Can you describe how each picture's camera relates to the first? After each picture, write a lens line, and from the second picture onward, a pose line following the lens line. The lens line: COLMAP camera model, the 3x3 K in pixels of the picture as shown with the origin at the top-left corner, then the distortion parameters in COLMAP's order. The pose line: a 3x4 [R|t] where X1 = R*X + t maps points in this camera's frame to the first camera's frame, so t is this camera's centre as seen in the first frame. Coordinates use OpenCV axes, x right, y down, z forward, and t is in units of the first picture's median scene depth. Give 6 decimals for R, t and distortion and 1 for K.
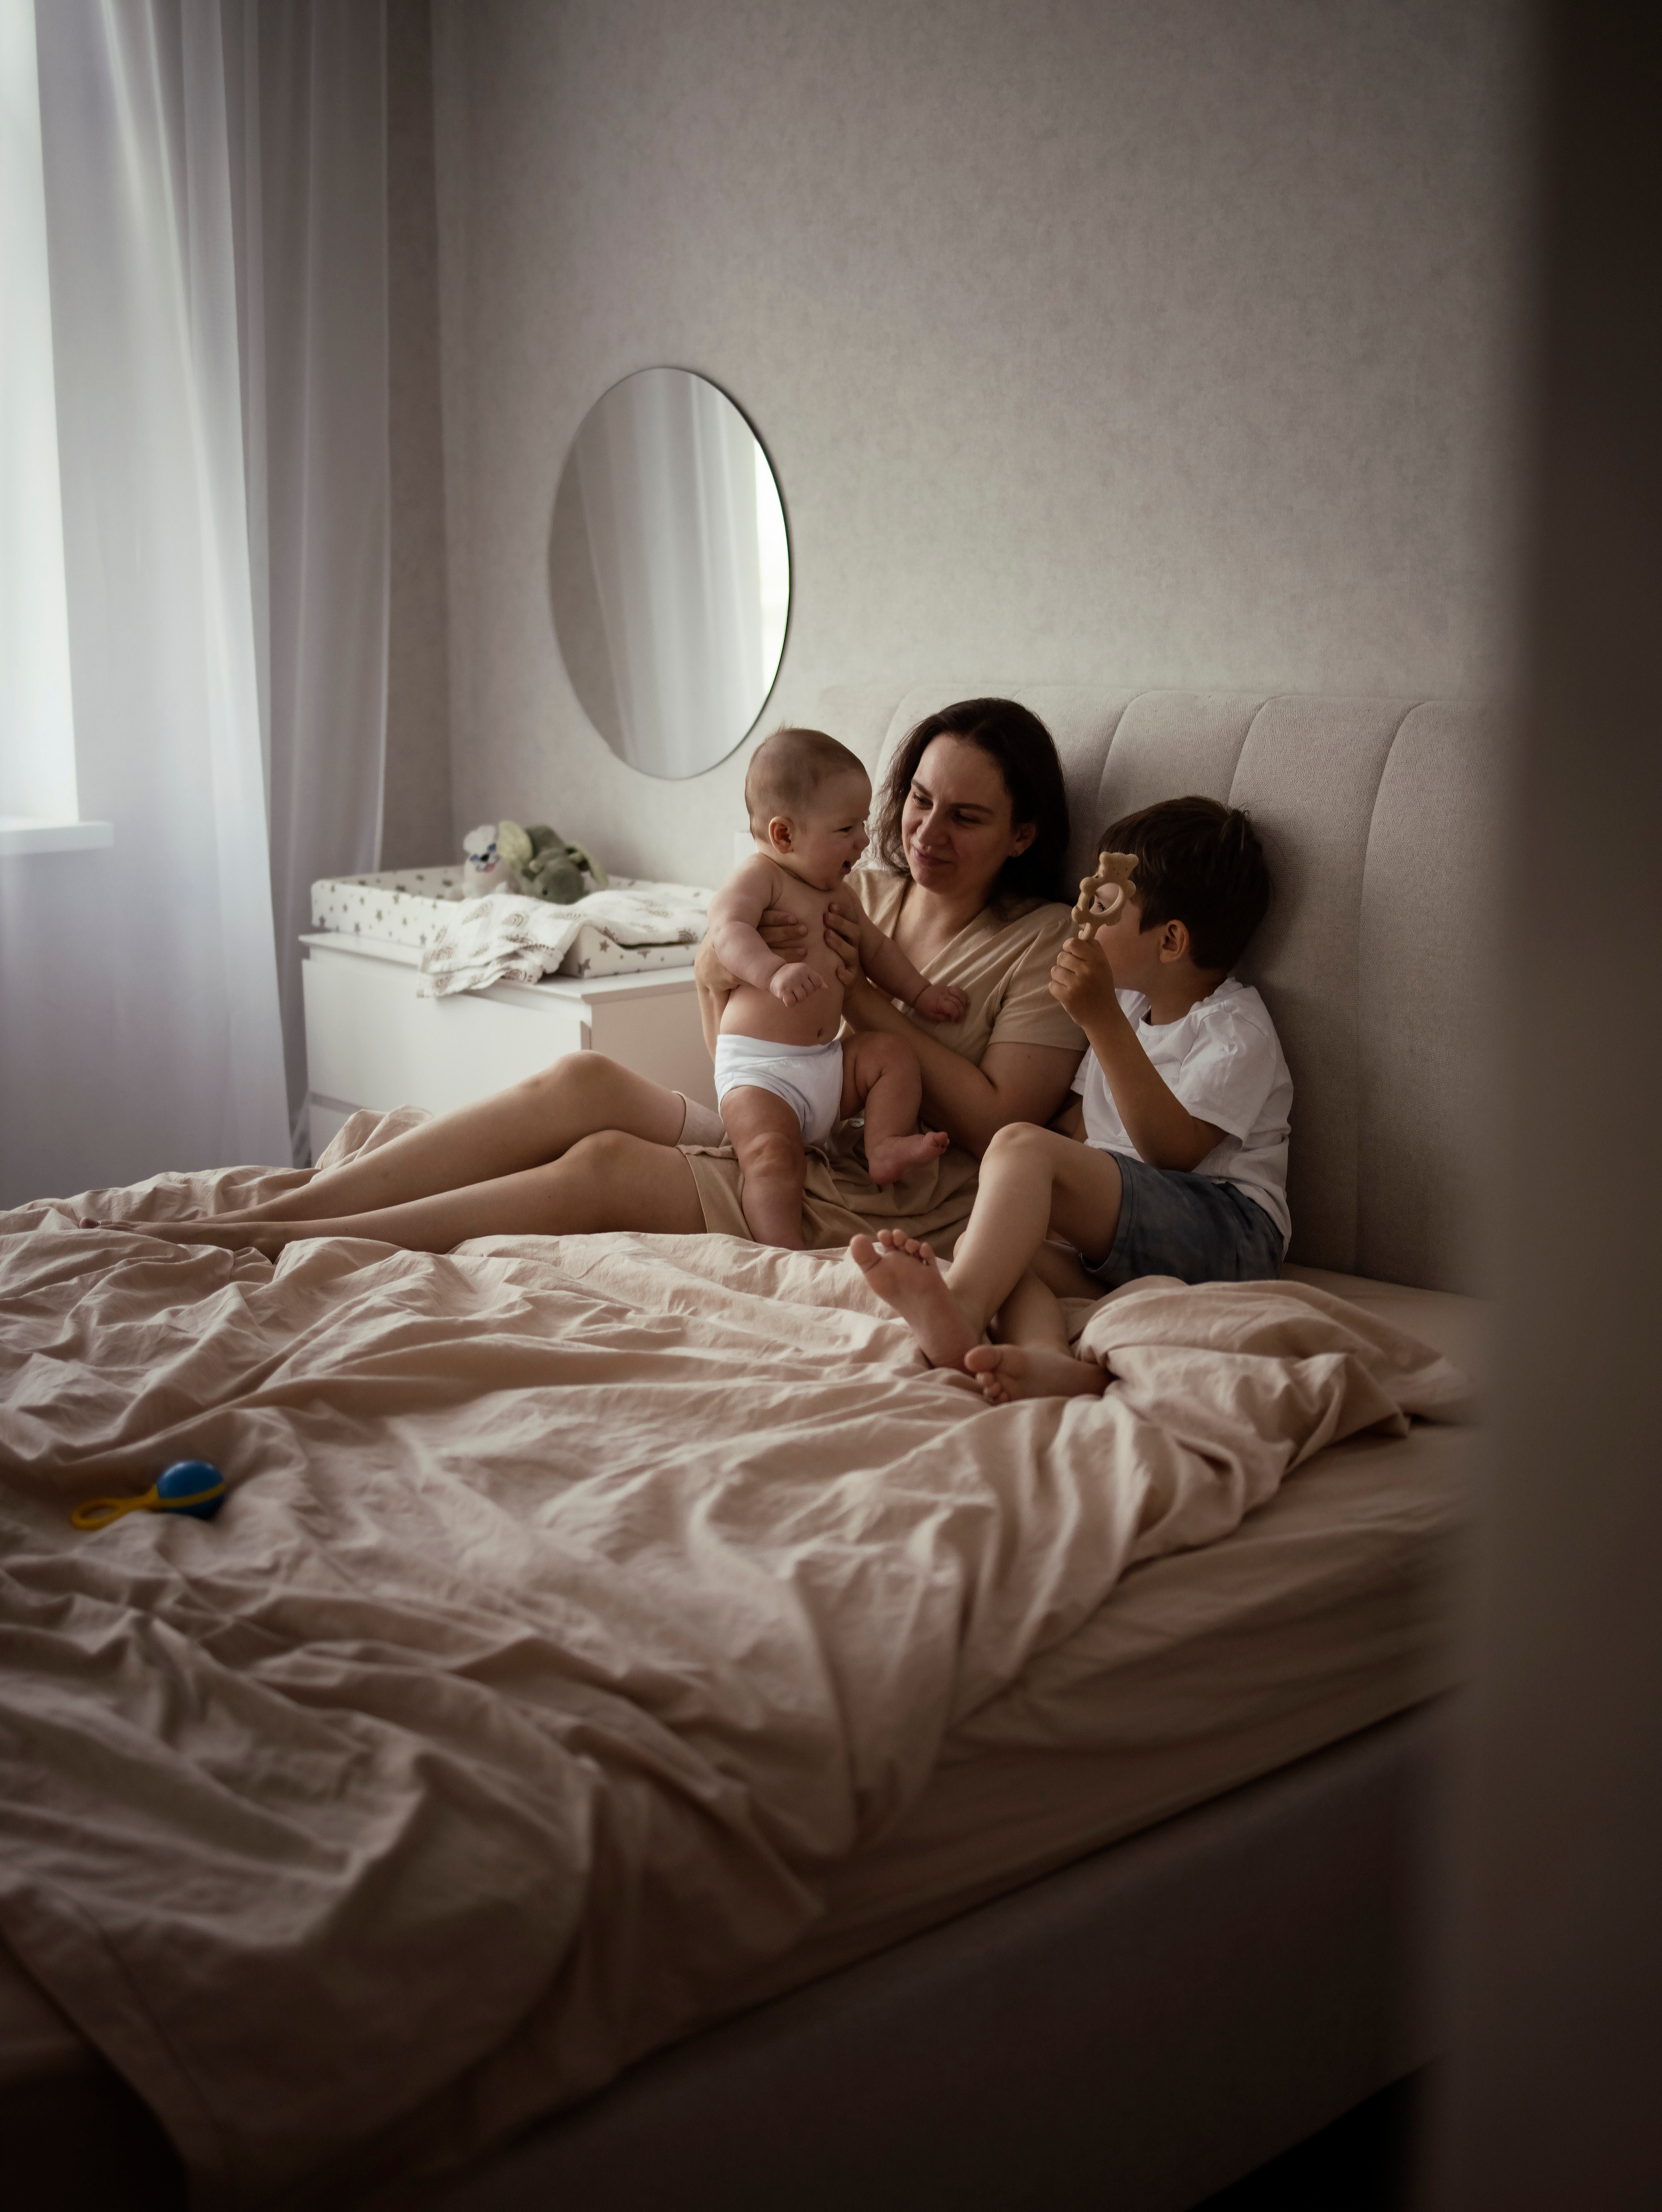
lens RADIAL K [[2461.7, 0, 824.7], [0, 2461.7, 1092.2], [0, 0, 1]] dist [-0.056390, 0.019396]
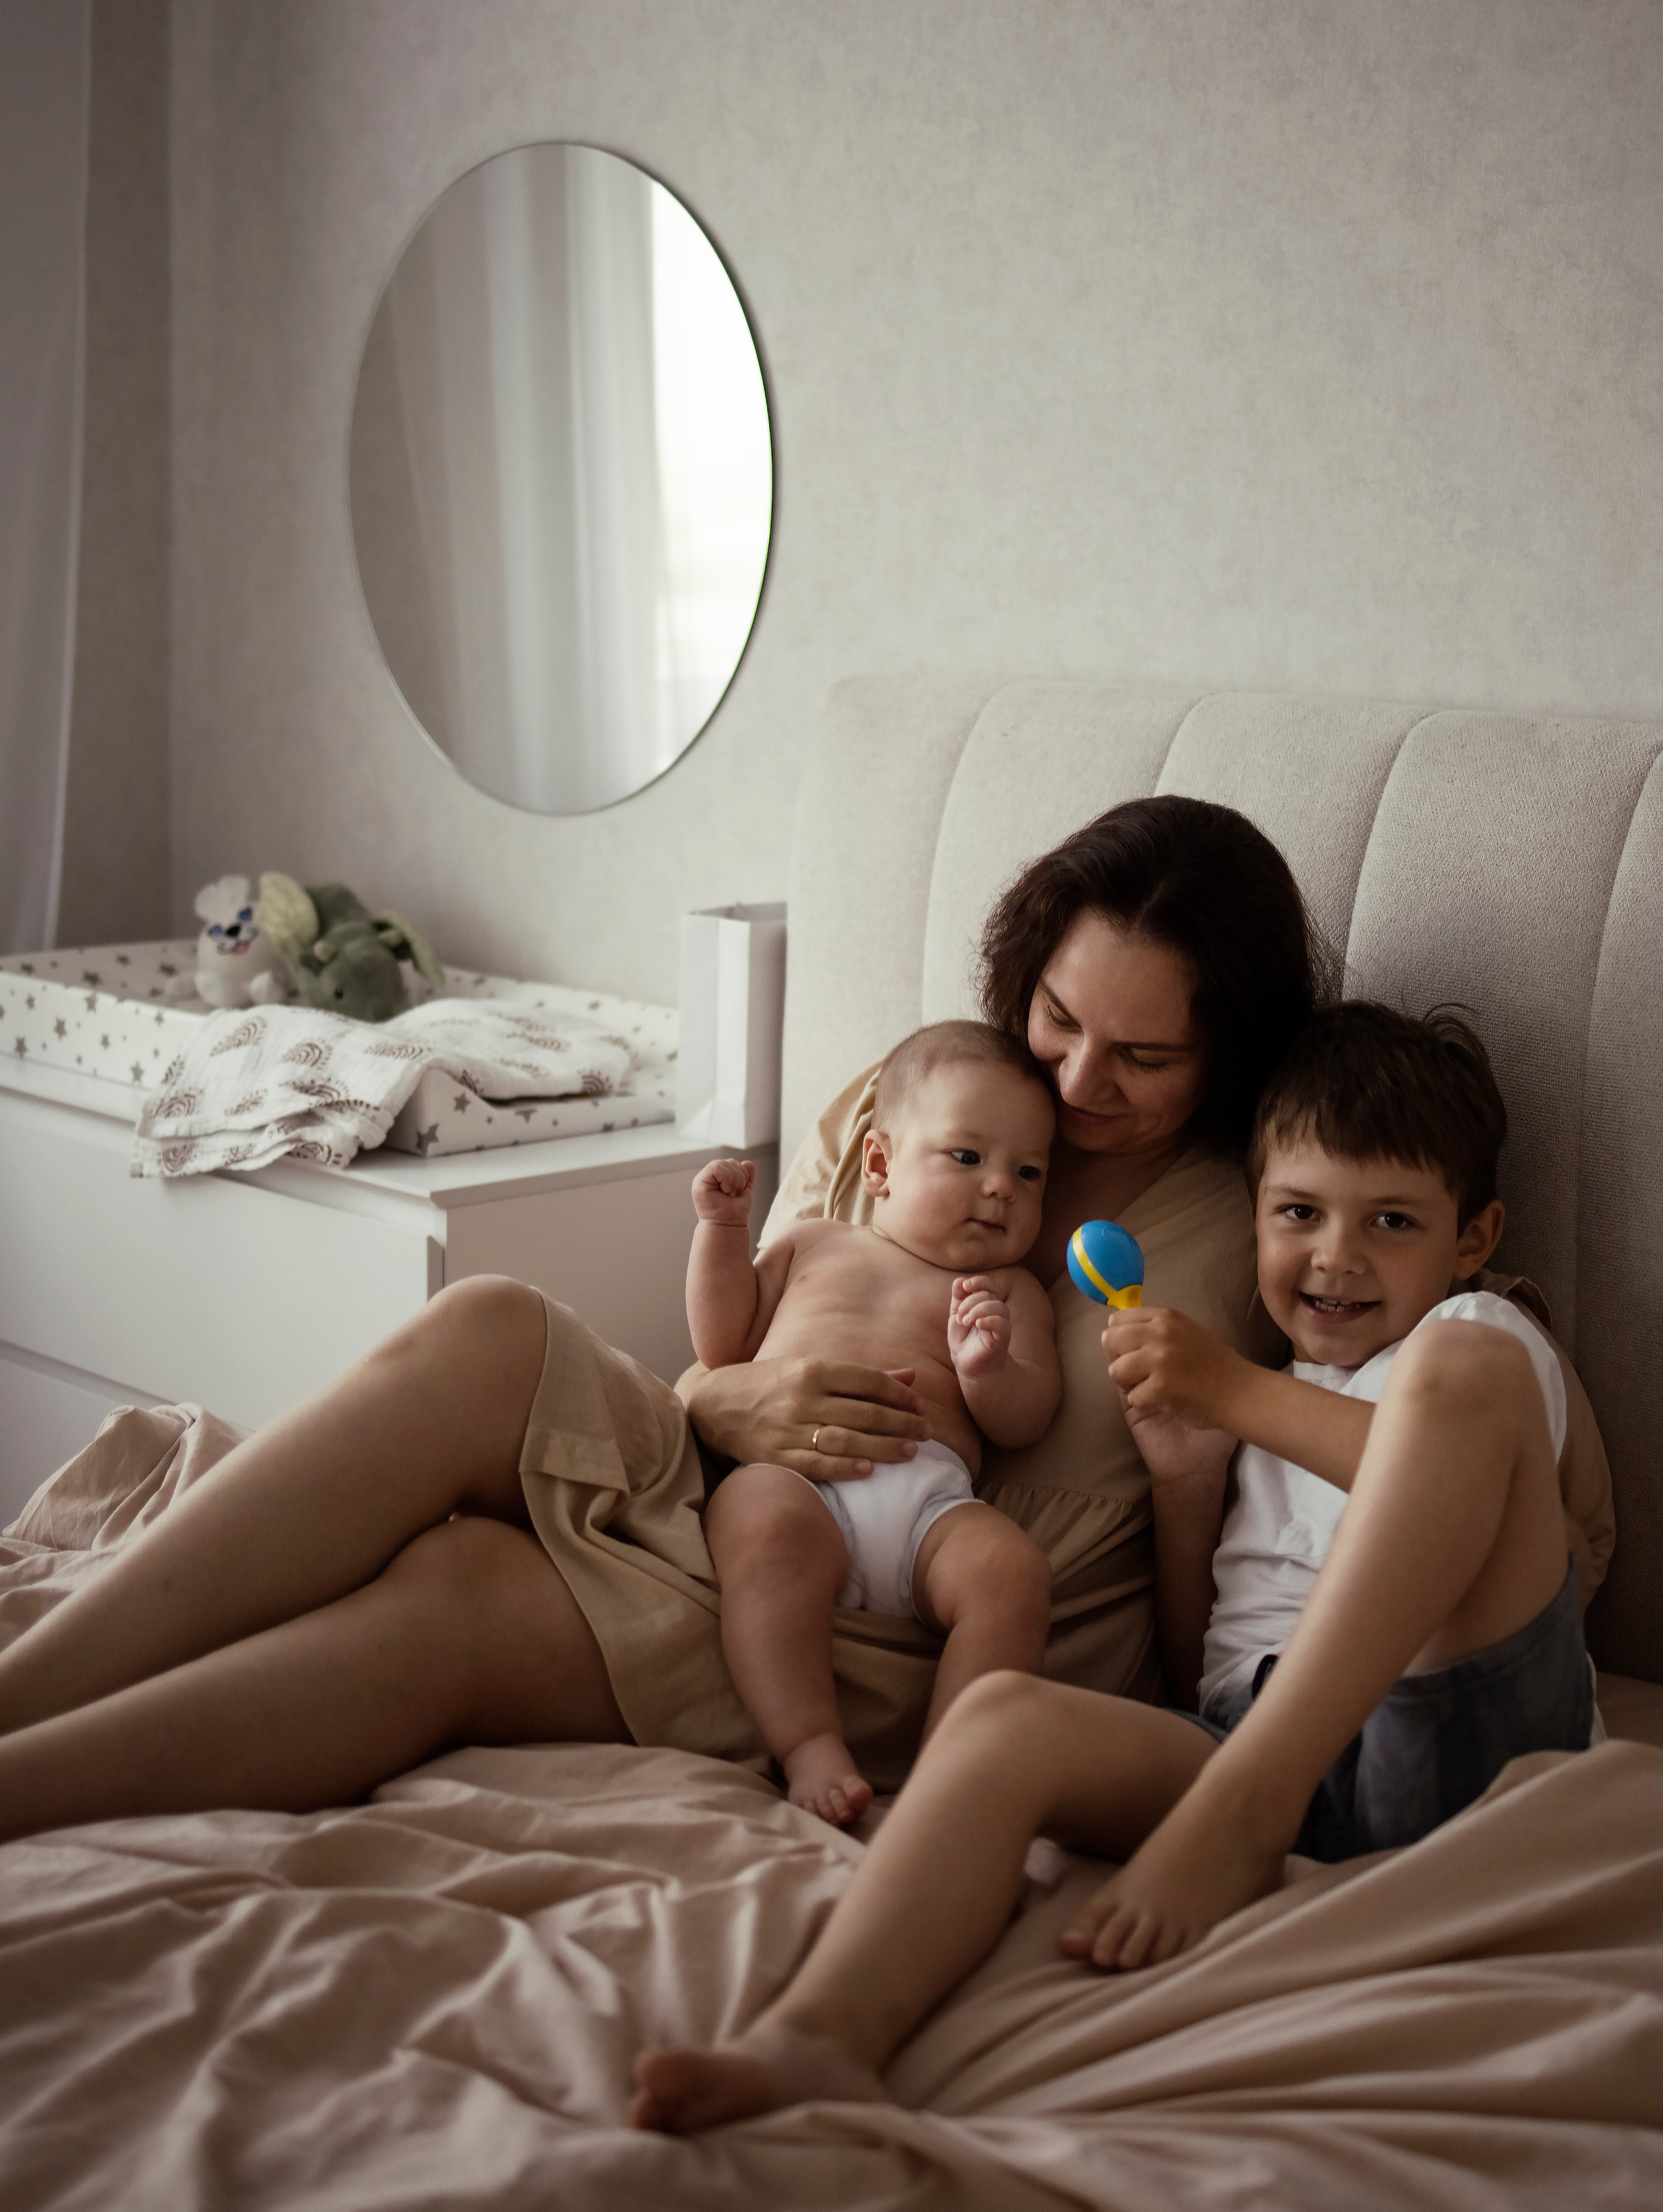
lens RADIAL K [[3227.6, 0, 973.0], [0, 3227.6, 1110.2], [0, 0, 1]] dist [-0.046644, -0.068590]
pose [[0.992089, 0.016646, 0.124430, -0.065051], [-0.014191, 0.999687, -0.020591, -0.044016], [-0.124734, 0.018663, 0.992015, 0.218967]]
